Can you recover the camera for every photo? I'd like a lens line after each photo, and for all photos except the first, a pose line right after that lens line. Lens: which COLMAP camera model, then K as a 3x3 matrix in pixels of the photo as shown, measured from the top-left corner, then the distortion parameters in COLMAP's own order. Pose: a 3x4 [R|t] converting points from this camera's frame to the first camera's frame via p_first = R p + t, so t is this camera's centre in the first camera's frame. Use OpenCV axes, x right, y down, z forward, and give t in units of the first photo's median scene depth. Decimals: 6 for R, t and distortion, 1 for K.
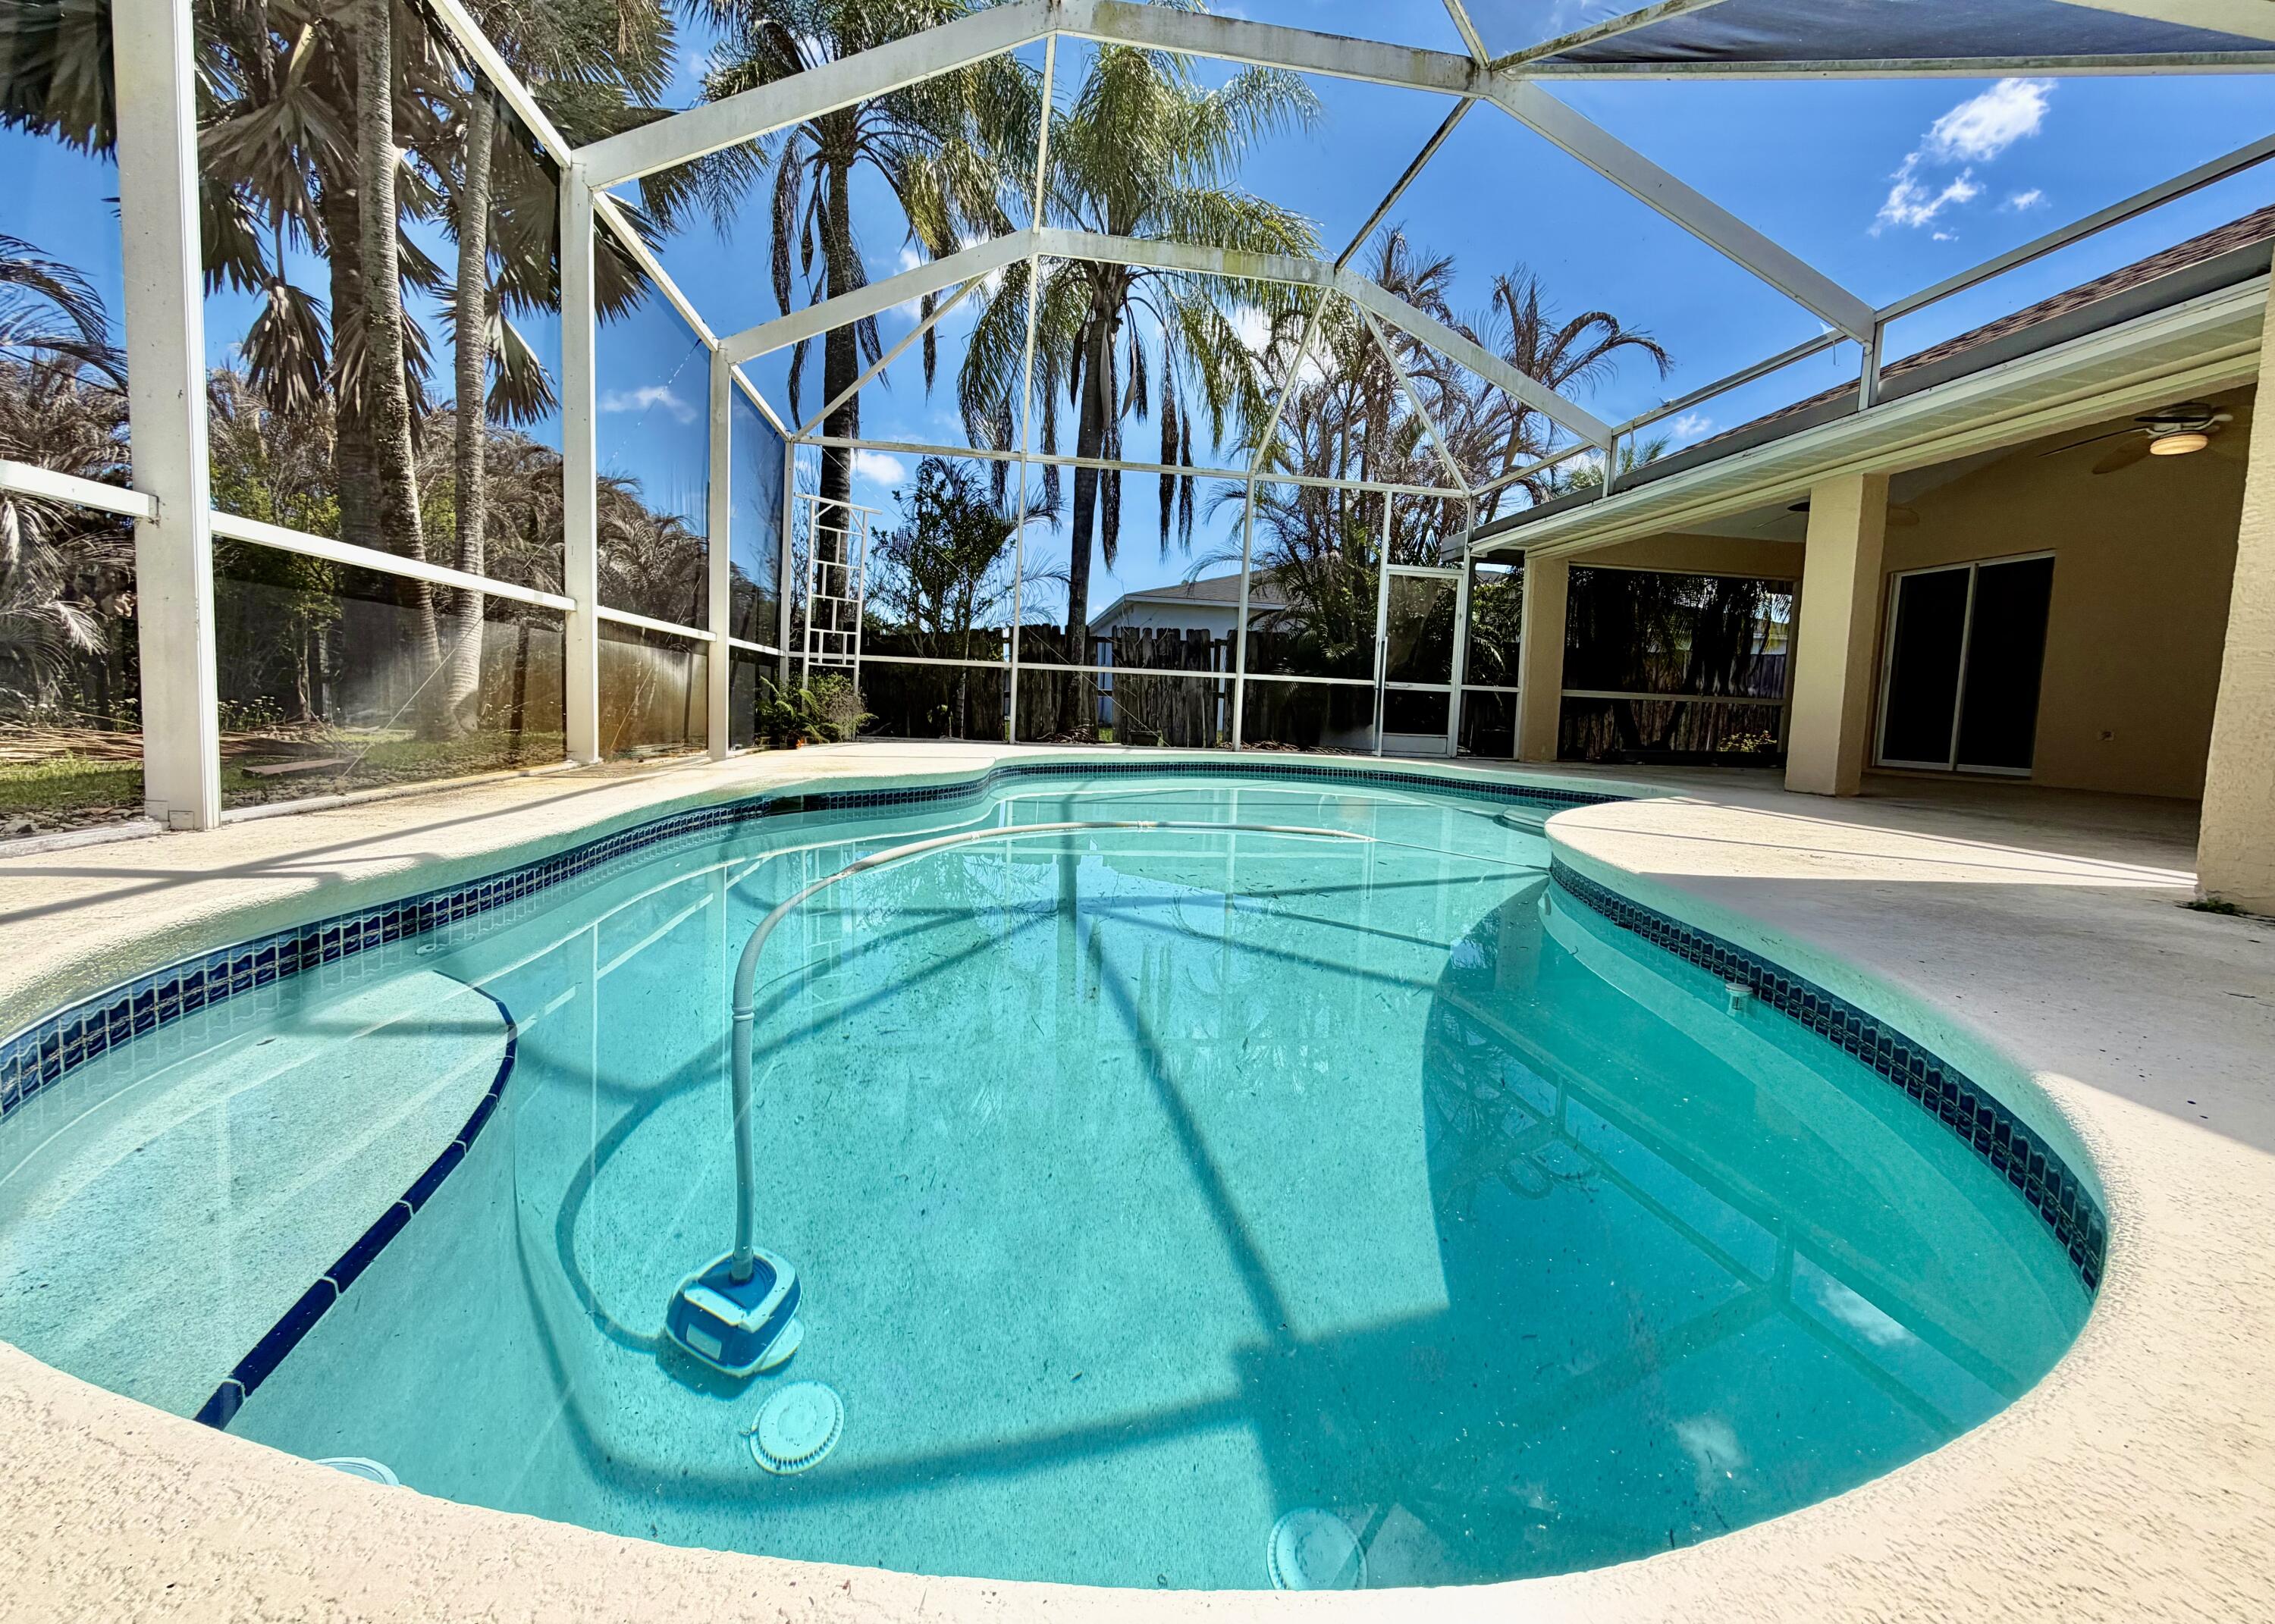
lens RADIAL K [[907.5, 0, 1134.2], [0, 907.5, 769.1], [0, 0, 1]] dist [-0.000363, -0.000004]
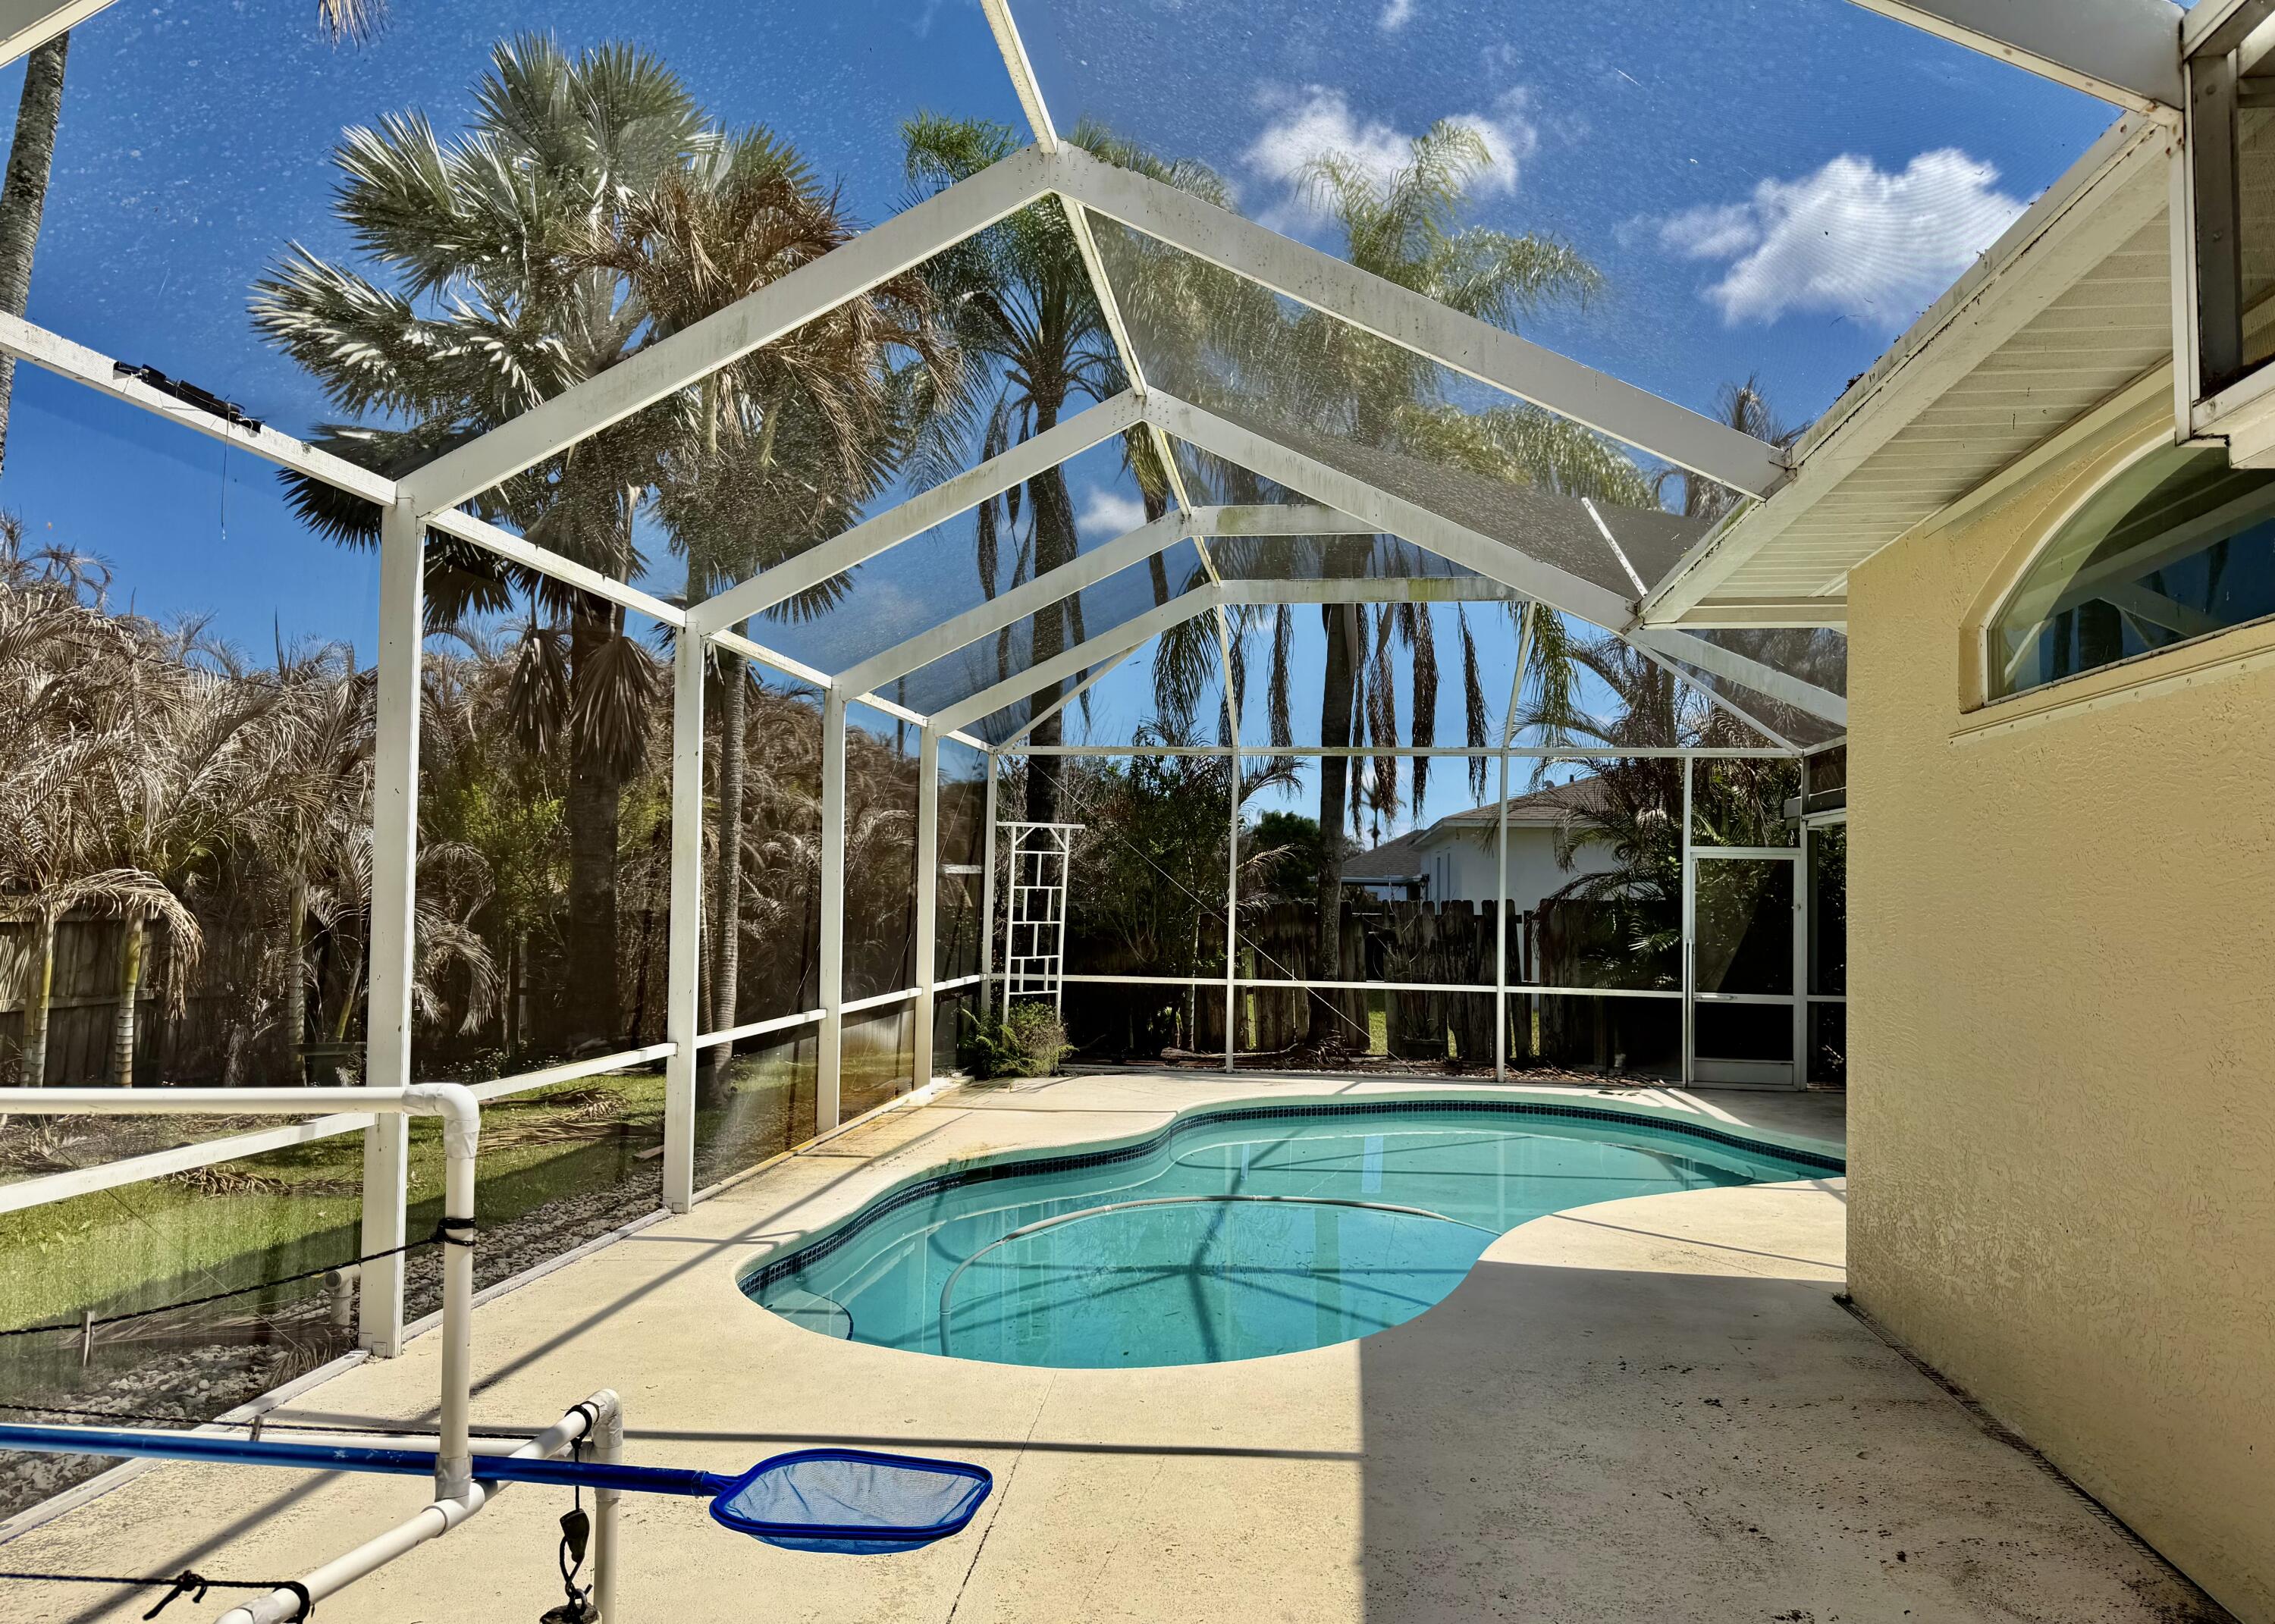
lens RADIAL K [[1576.8, 0, 1137.5], [0, 1576.8, 812.0], [0, 0, 1]] dist [0.115633, 0.000447]
pose [[0.960098, -0.042901, -0.276353, 0.234449], [0.007327, 0.991683, -0.128495, -0.089592], [0.279567, 0.121343, 0.952427, -0.559162]]
